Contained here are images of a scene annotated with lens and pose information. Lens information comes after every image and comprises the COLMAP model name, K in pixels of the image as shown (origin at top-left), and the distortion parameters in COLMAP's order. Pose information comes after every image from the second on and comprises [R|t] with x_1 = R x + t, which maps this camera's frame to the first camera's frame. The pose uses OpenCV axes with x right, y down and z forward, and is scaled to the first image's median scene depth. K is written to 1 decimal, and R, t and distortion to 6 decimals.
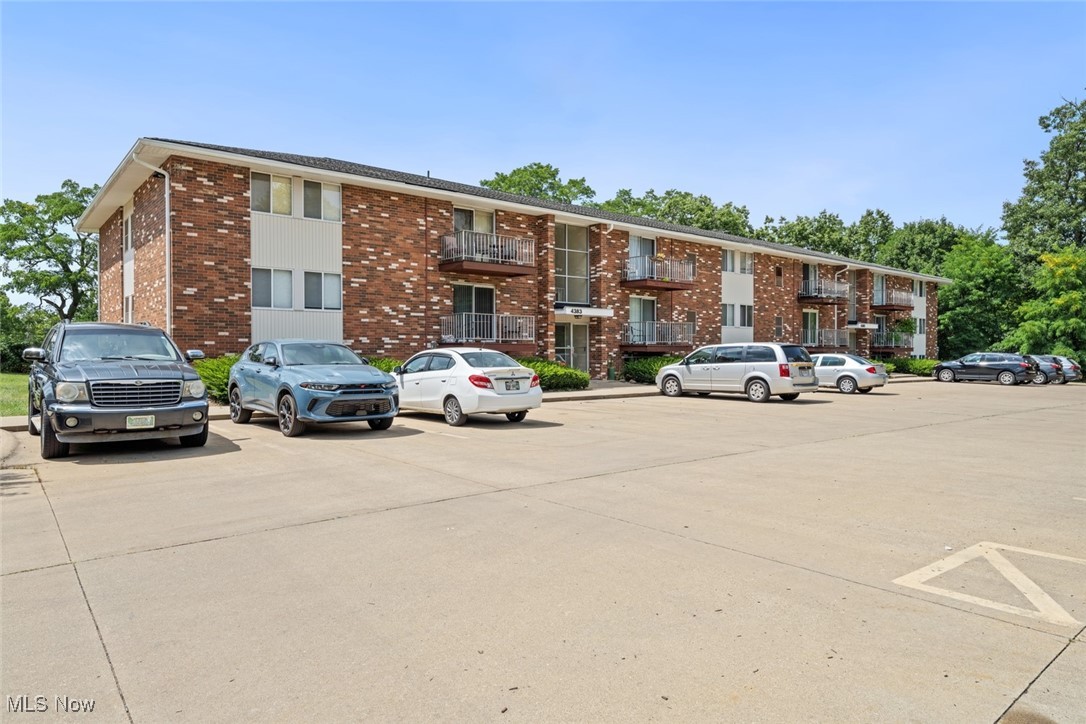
lens RADIAL K [[676.5, 0, 541.8], [0, 676.5, 359.1], [0, 0, 1]] dist [0.008251, 0.000336]
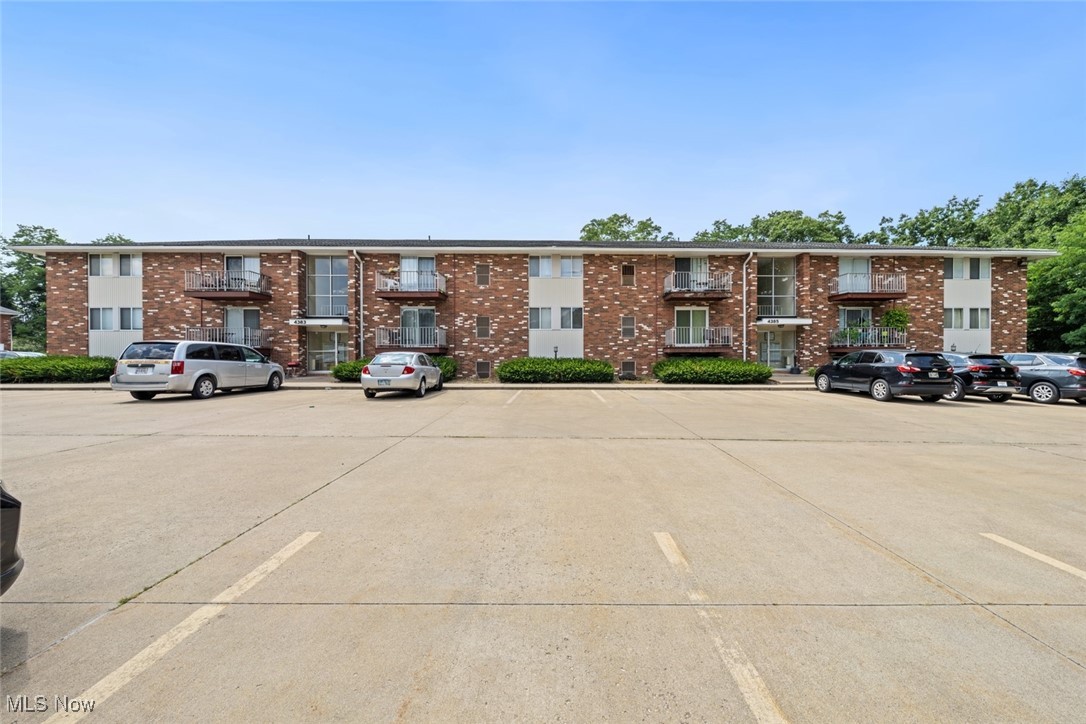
lens RADIAL K [[403.4, 0, 546.1], [0, 403.4, 362.6], [0, 0, 1]] dist [-0.003449, 0.000108]
pose [[0.789363, 0.004811, -0.613908, 0.711481], [-0.002433, 0.999986, 0.004708, 0.000737], [0.613922, -0.002223, 0.789364, 0.548150]]
